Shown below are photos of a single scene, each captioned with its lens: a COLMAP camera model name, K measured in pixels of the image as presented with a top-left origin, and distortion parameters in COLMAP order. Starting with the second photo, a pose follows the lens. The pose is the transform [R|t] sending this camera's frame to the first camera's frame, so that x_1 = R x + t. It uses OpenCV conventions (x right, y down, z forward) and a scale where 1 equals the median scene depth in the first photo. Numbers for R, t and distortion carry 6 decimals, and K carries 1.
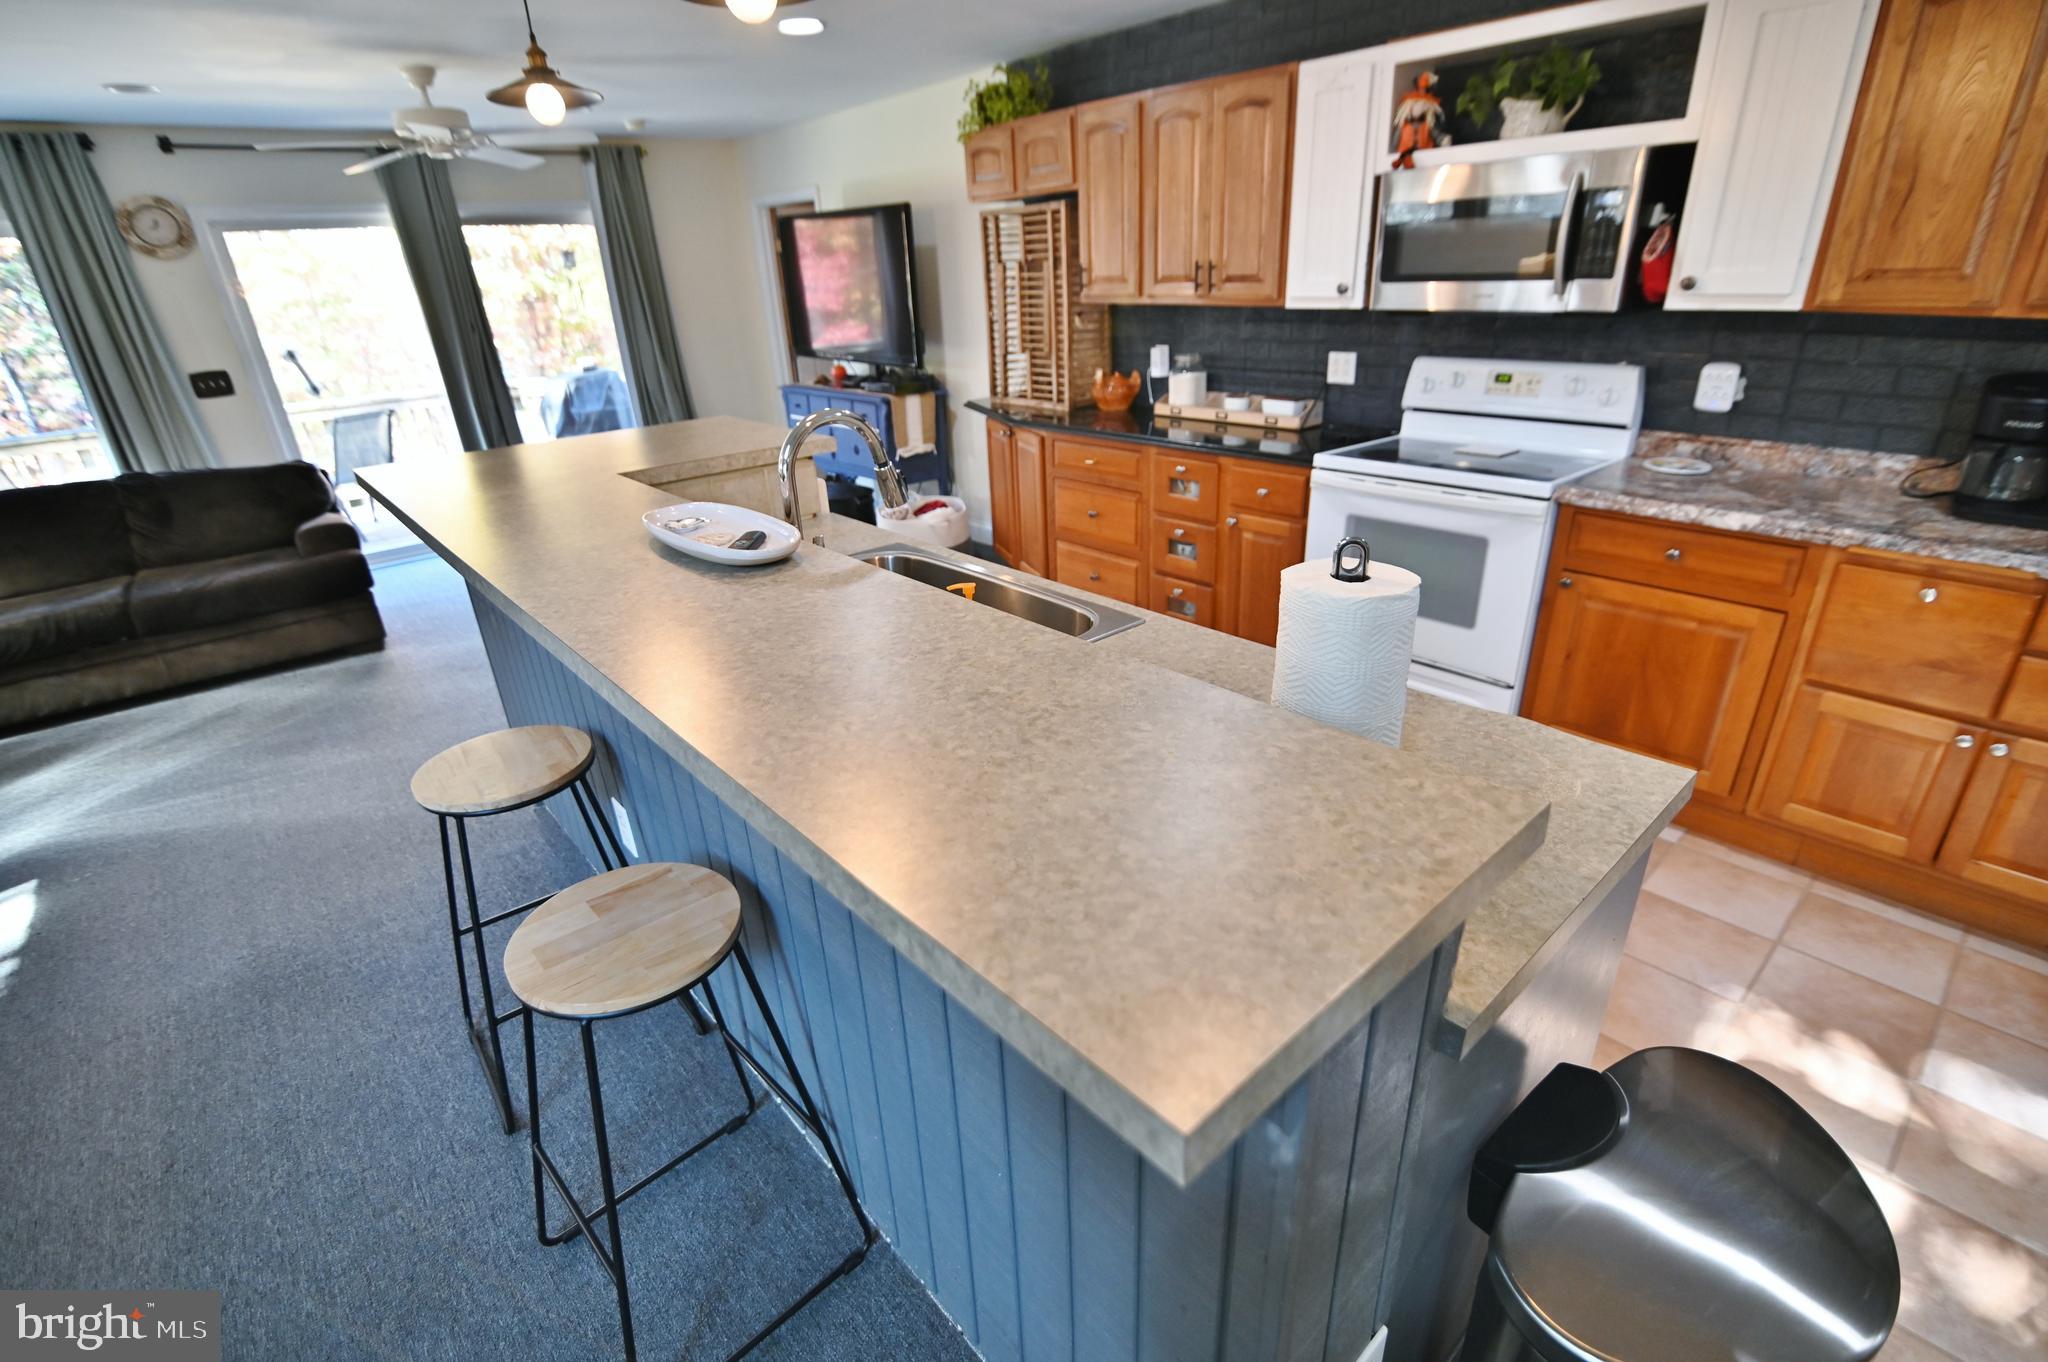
lens RADIAL K [[928.4, 0, 1021.0], [0, 928.4, 679.3], [0, 0, 1]] dist [-0.021703, 0.001674]
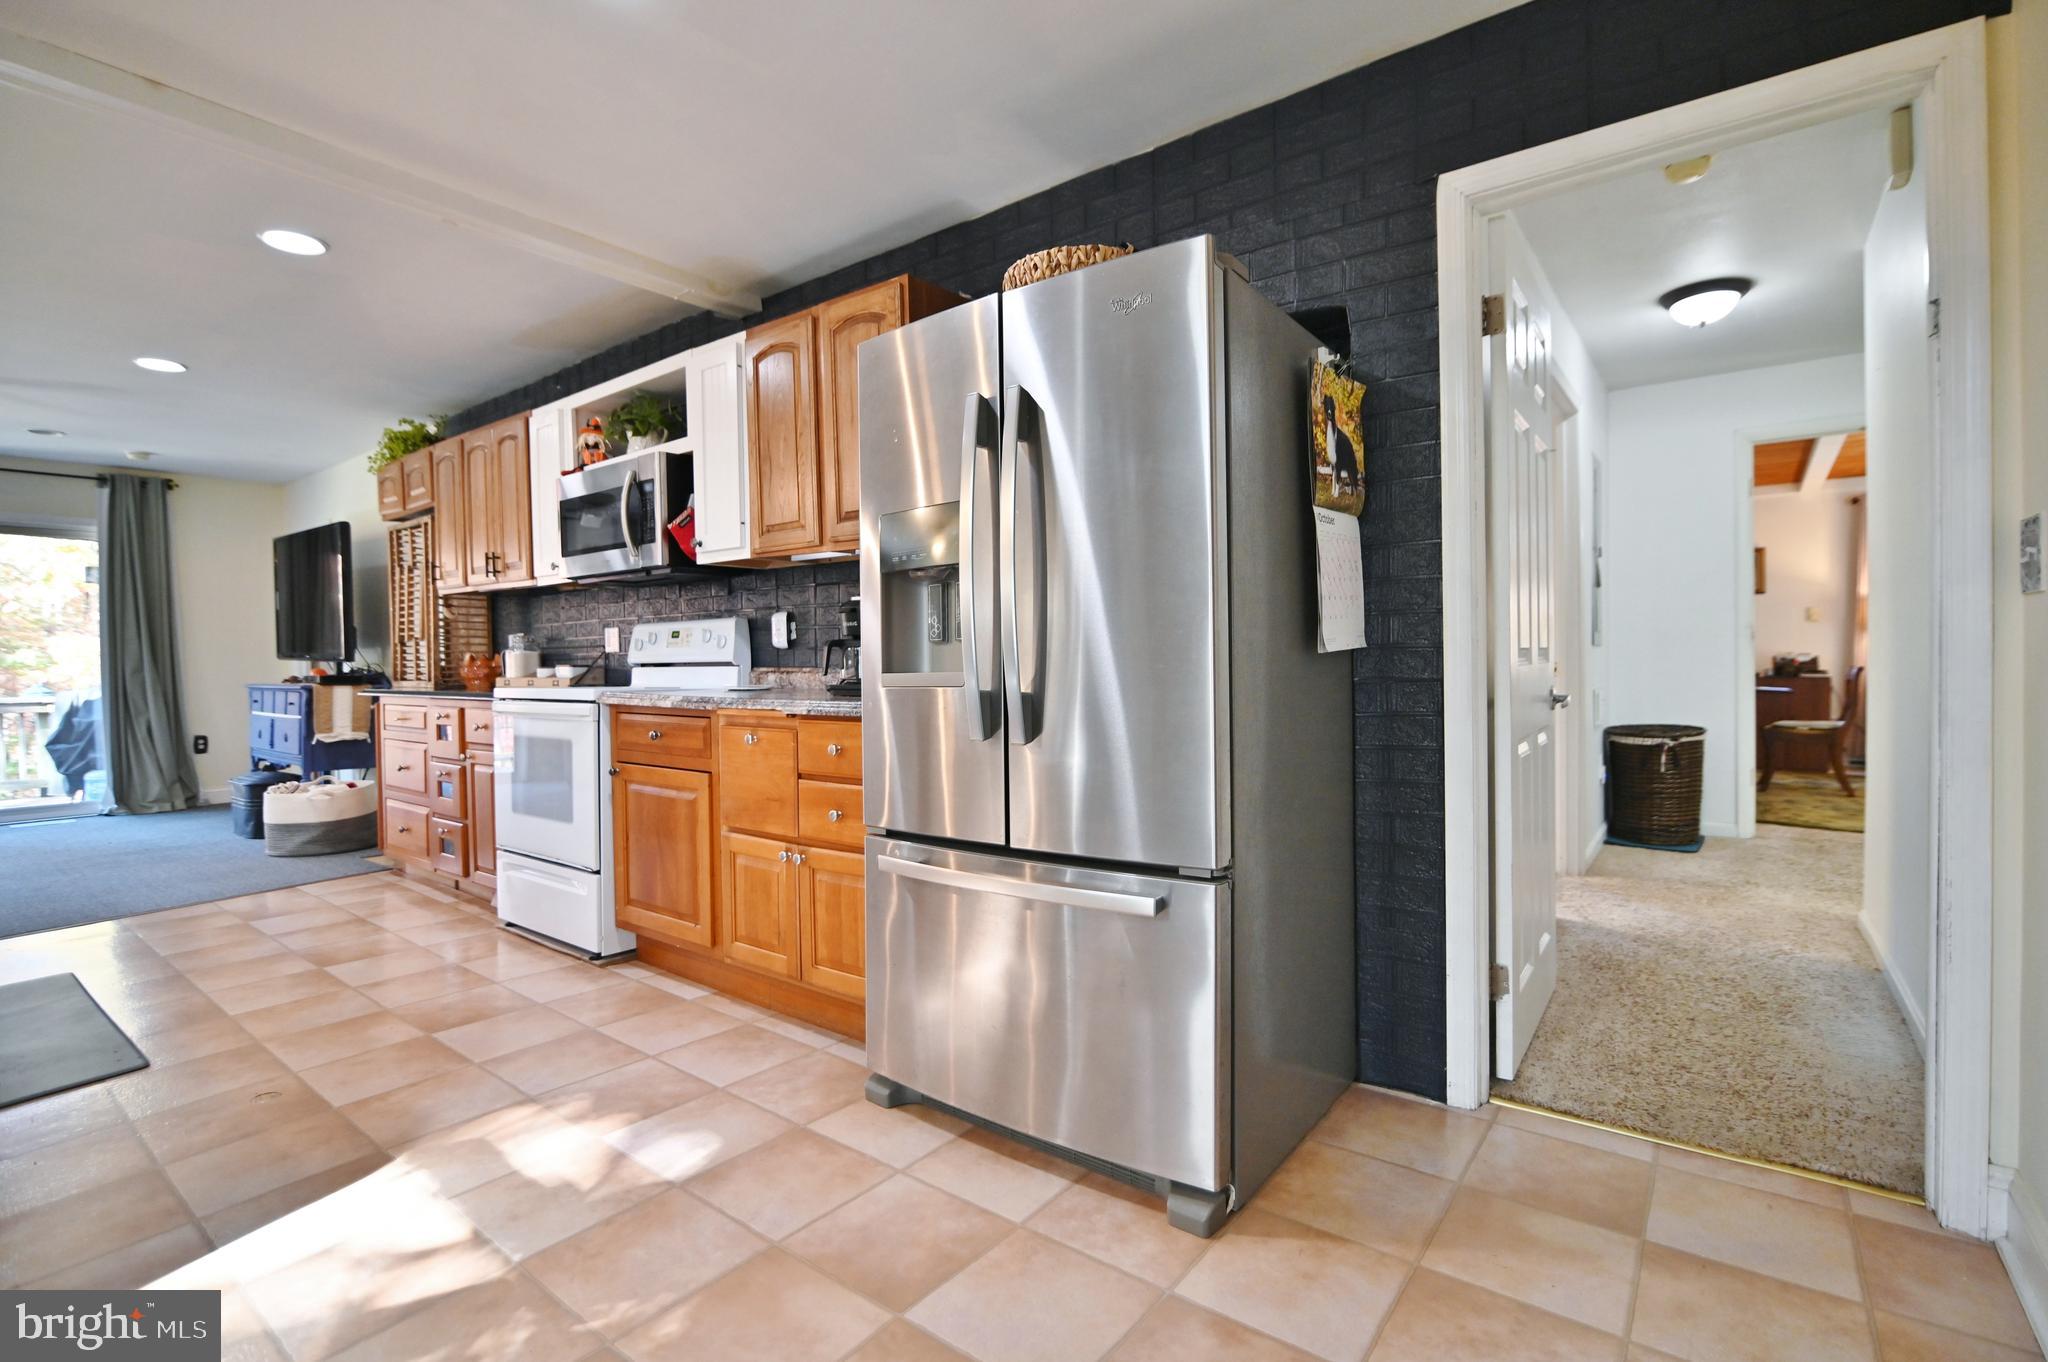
lens RADIAL K [[928.4, 0, 1006.7], [0, 928.4, 678.4], [0, 0, 1]] dist [-0.021703, 0.001674]
pose [[0.979065, 0.026236, 0.201850, 0.645389], [0.054447, 0.921768, -0.383901, 0.203345], [-0.196131, 0.386854, 0.901042, -0.155853]]
